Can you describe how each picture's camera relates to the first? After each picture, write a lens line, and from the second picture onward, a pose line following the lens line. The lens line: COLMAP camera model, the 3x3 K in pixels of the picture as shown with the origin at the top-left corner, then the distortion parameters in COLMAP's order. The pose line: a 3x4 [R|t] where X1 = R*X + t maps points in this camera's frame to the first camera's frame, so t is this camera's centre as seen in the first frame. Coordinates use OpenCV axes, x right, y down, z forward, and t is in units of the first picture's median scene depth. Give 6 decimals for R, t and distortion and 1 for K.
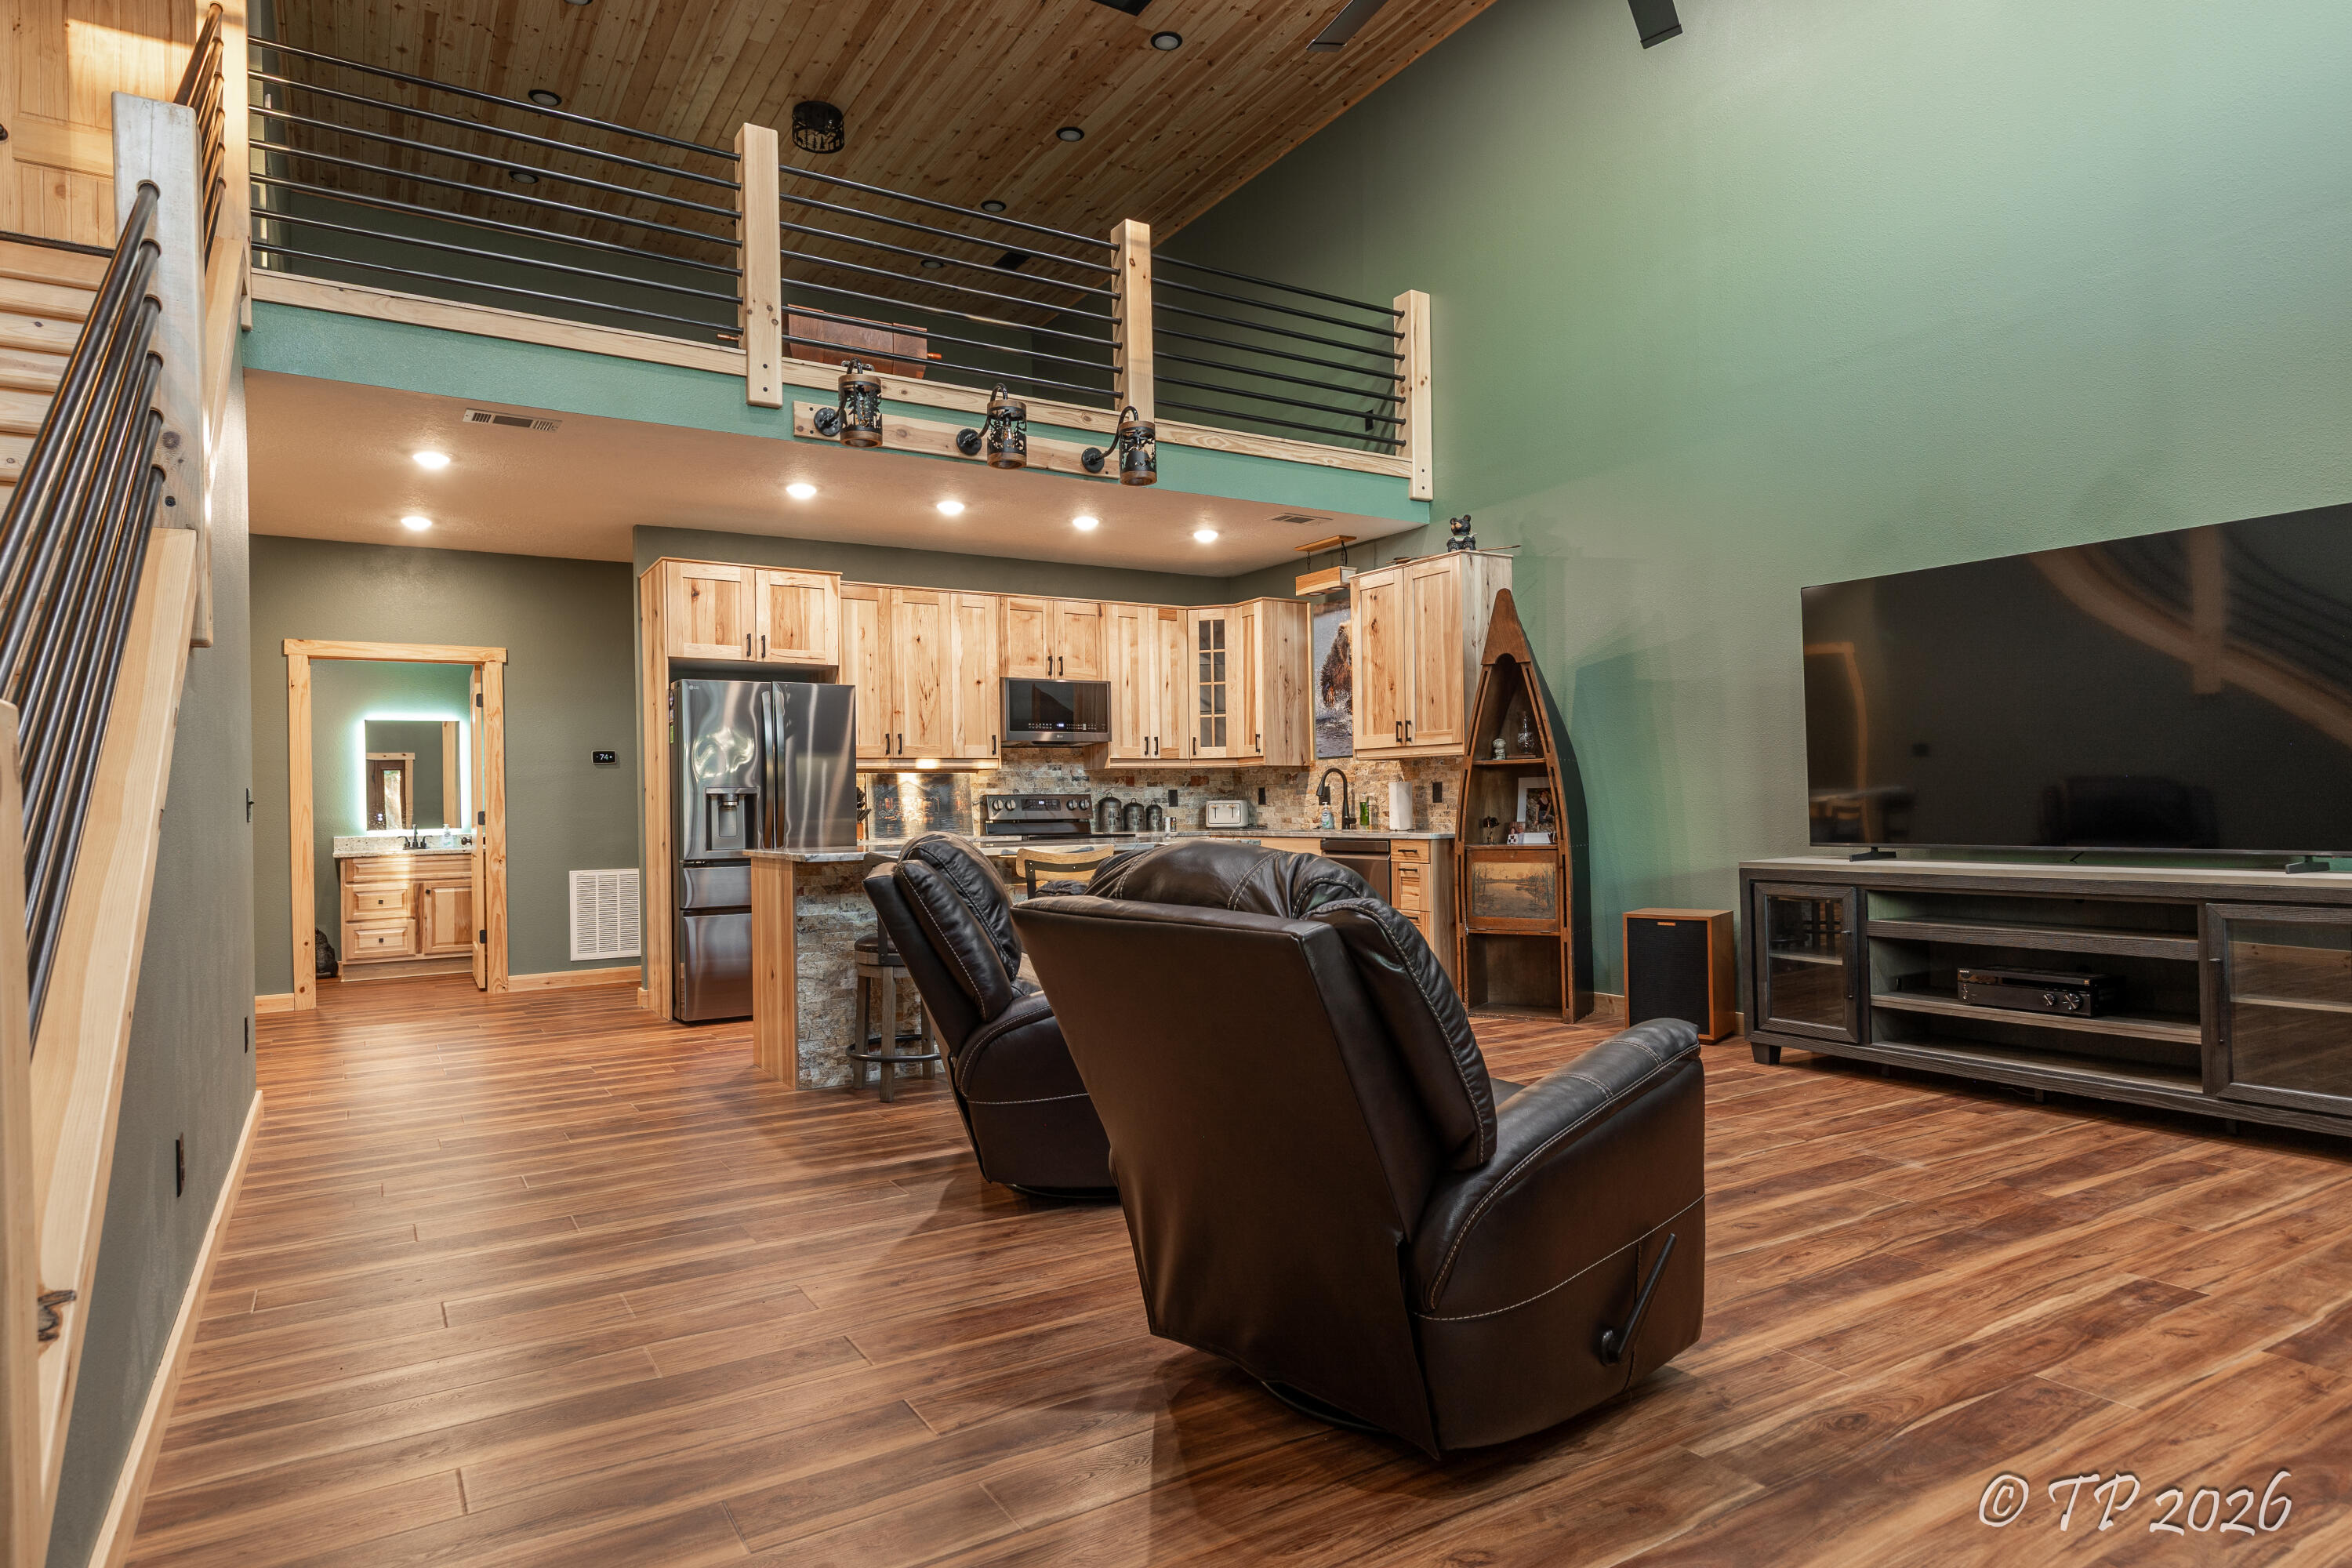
lens RADIAL K [[1335.9, 0, 1182.8], [0, 1335.9, 791.6], [0, 0, 1]] dist [0.012061, -0.001751]
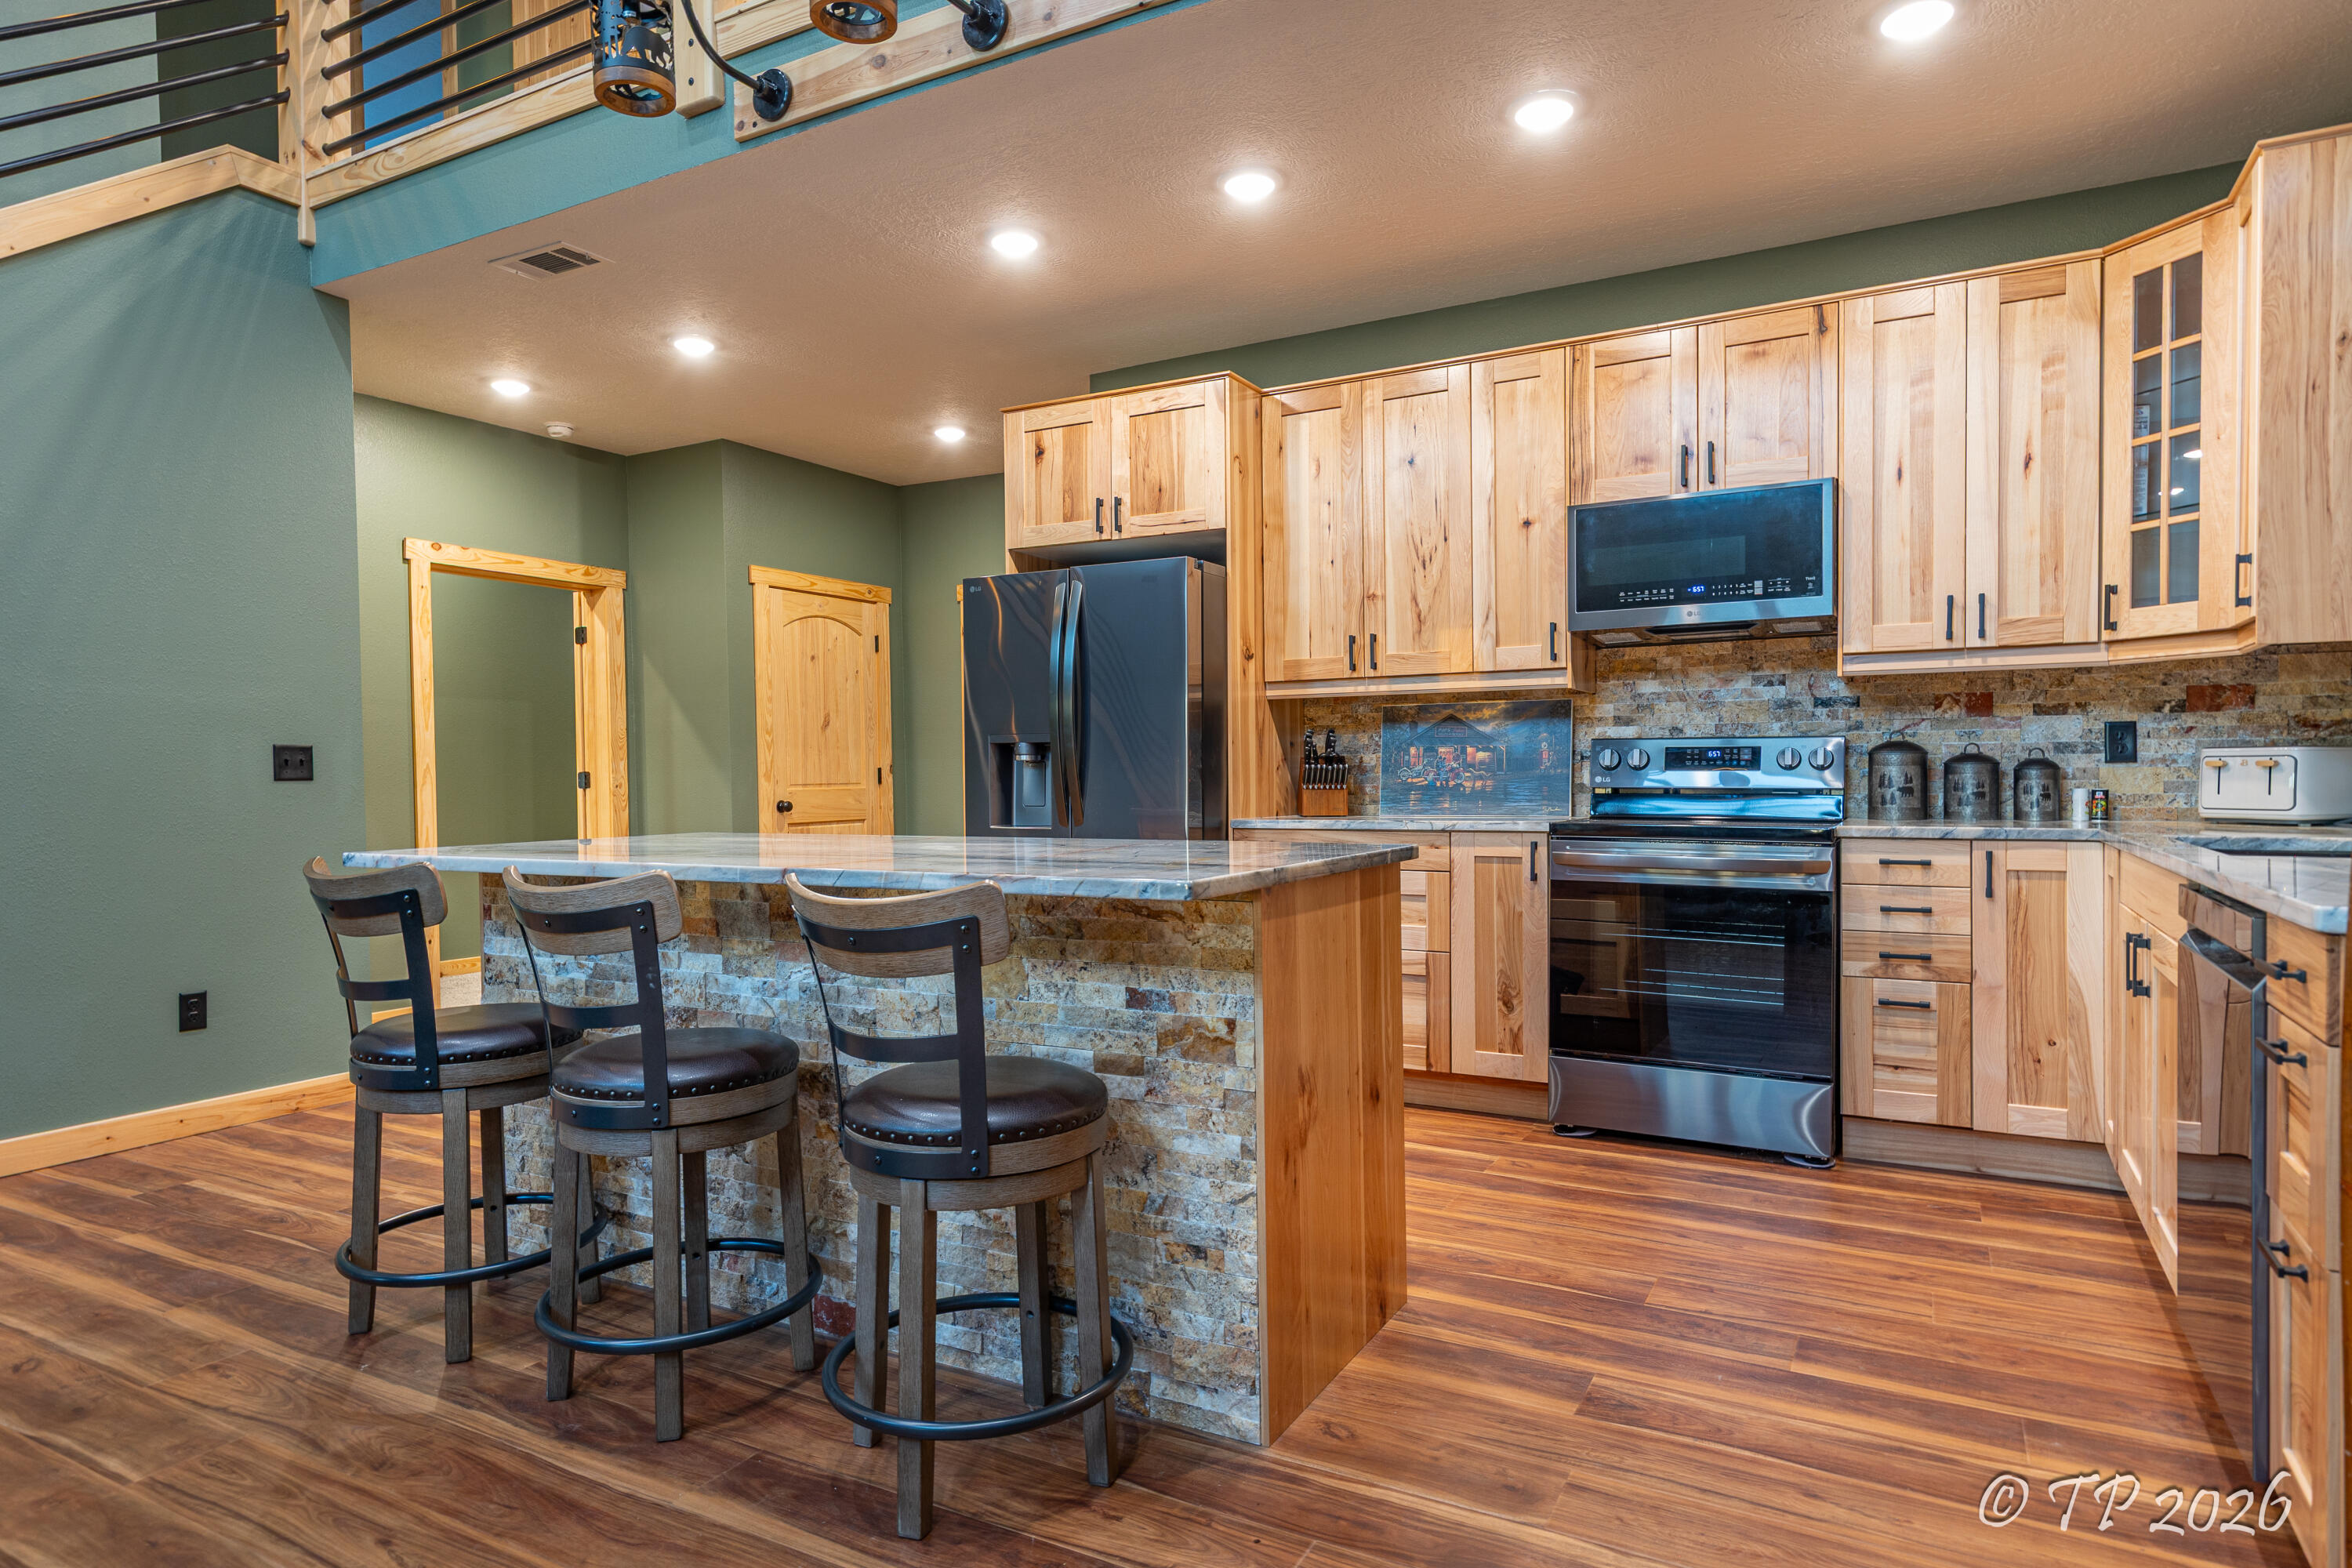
lens RADIAL K [[1335.9, 0, 1184.9], [0, 1335.9, 793.7], [0, 0, 1]] dist [0.012061, -0.001751]
pose [[0.488660, 0.026002, -0.872087, 0.282453], [0.010931, 0.999295, 0.035920, 0.003742], [0.872406, -0.027086, 0.488031, 0.740247]]
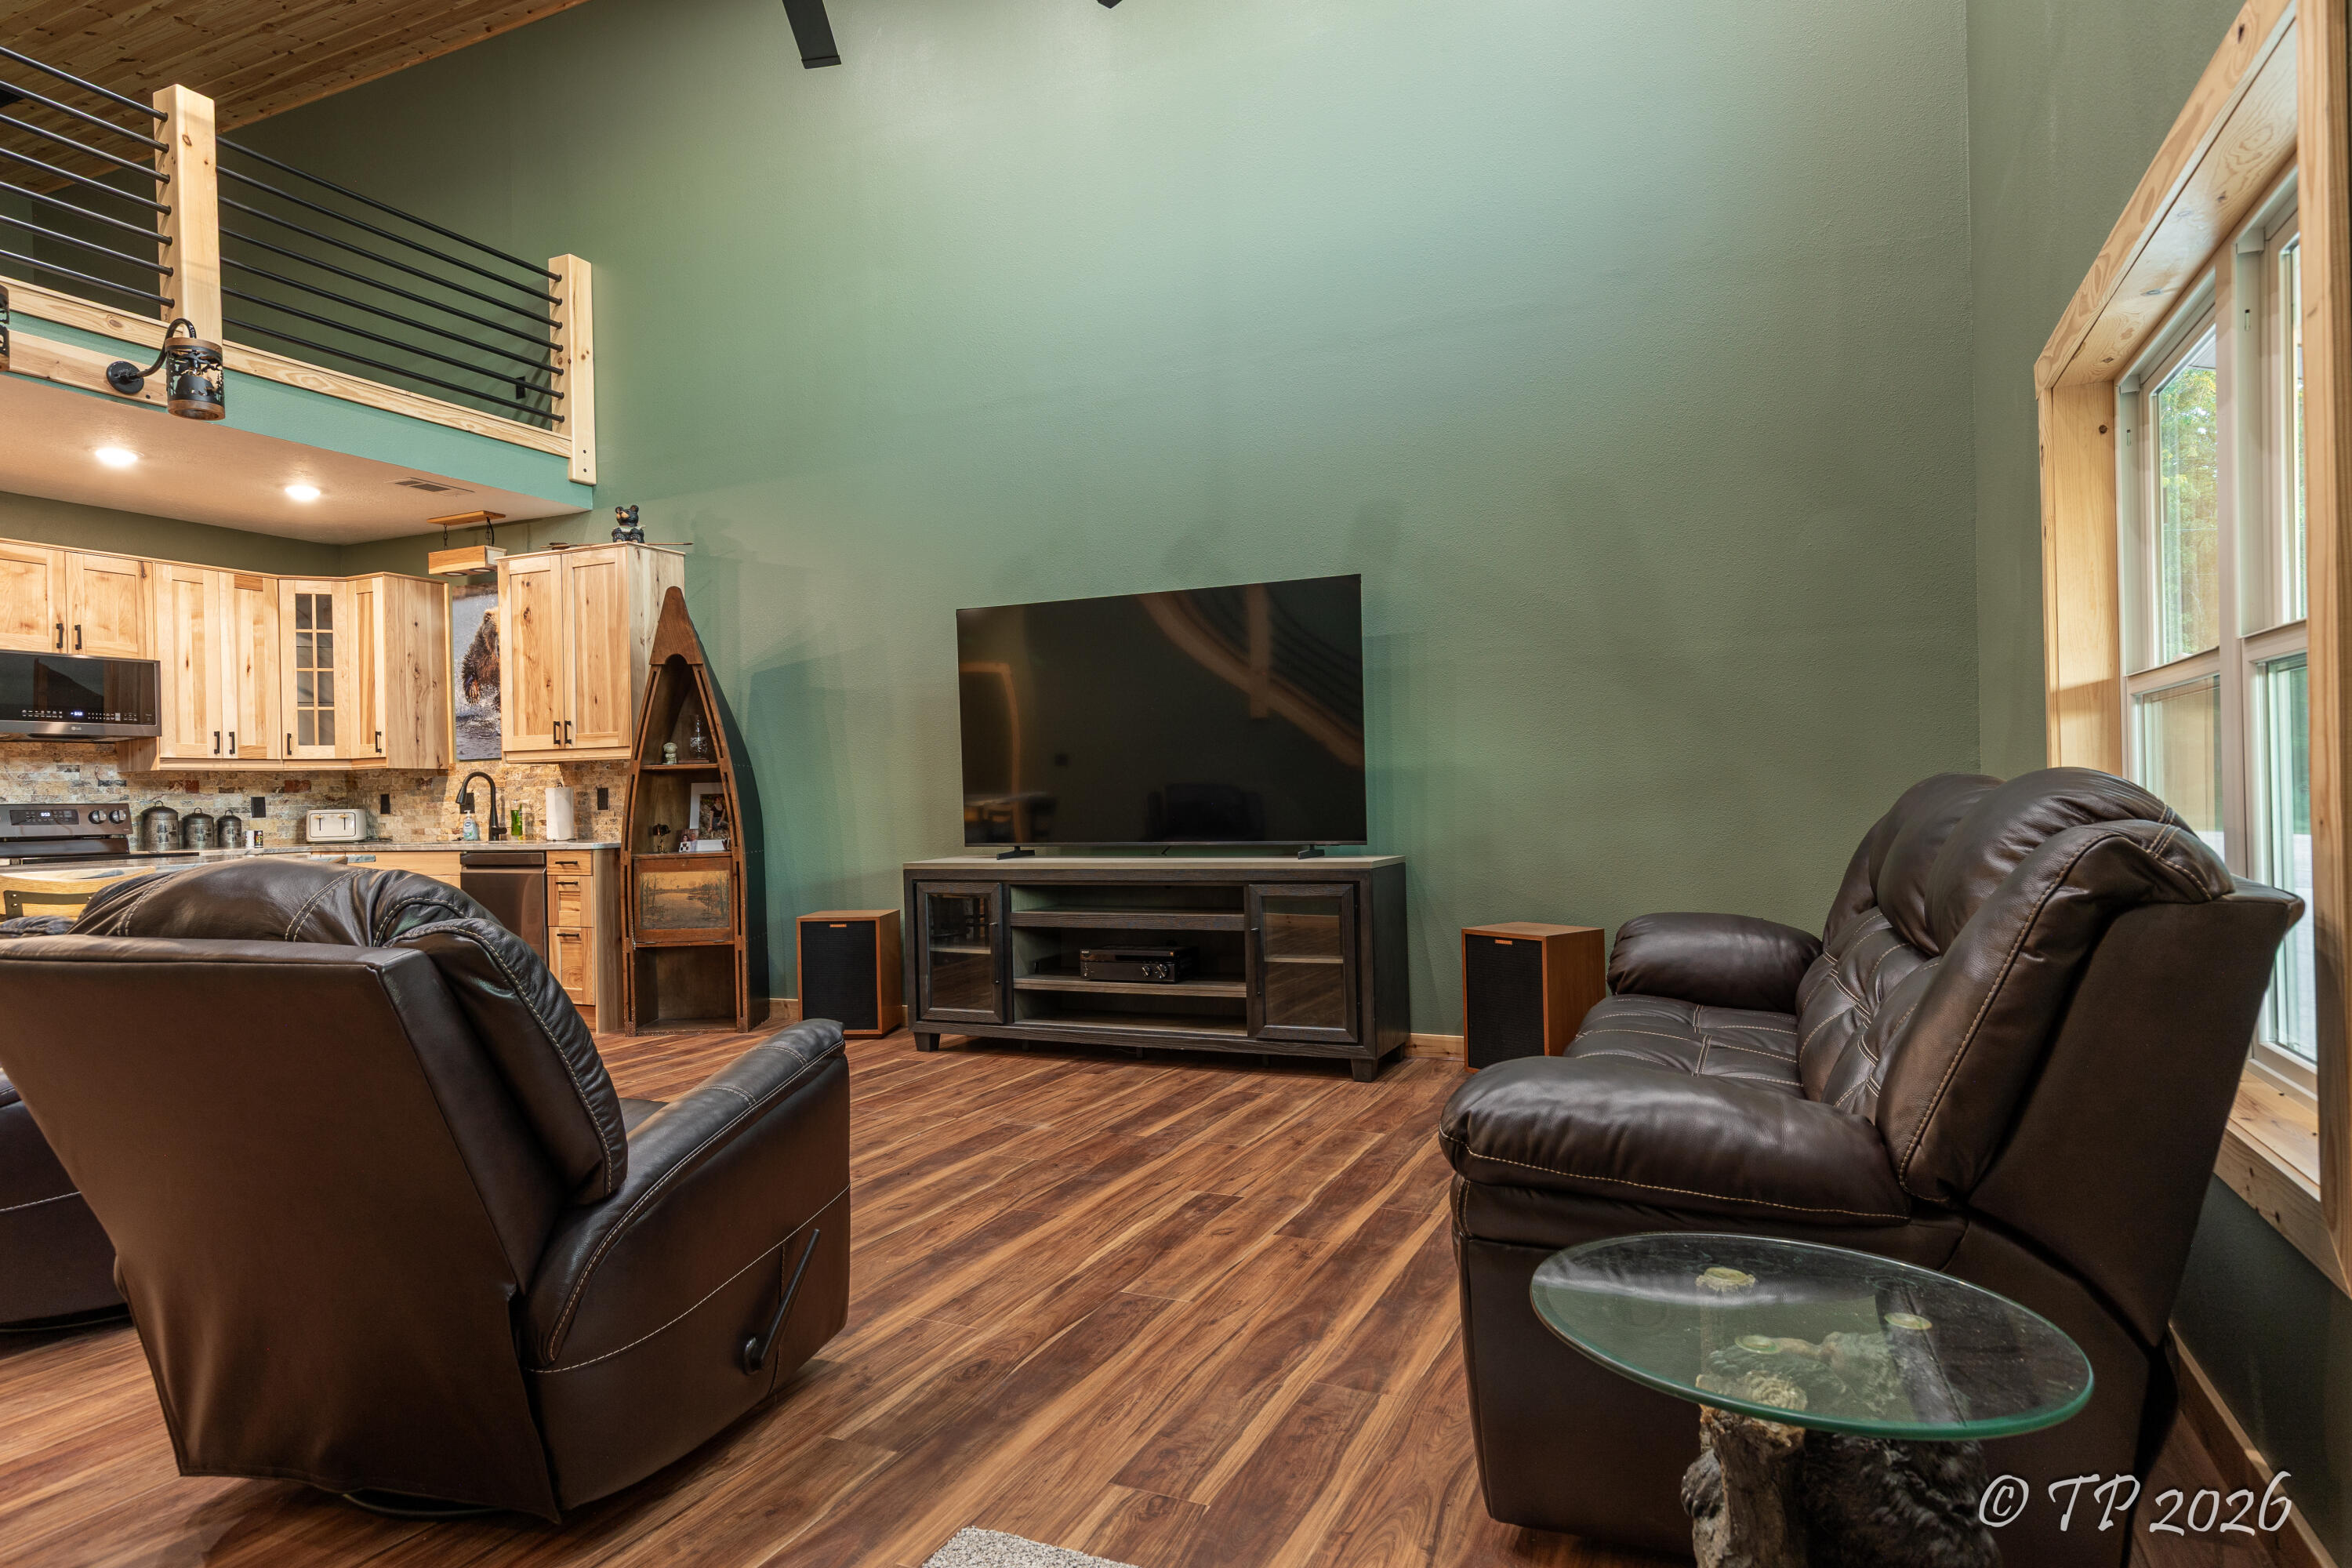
lens RADIAL K [[1335.9, 0, 1184.6], [0, 1335.9, 791.4], [0, 0, 1]] dist [0.012061, -0.001751]
pose [[0.831511, -0.001226, 0.555507, 0.010223], [0.003655, 0.999988, -0.003263, -0.000036], [-0.555497, 0.004744, 0.831505, -0.002687]]
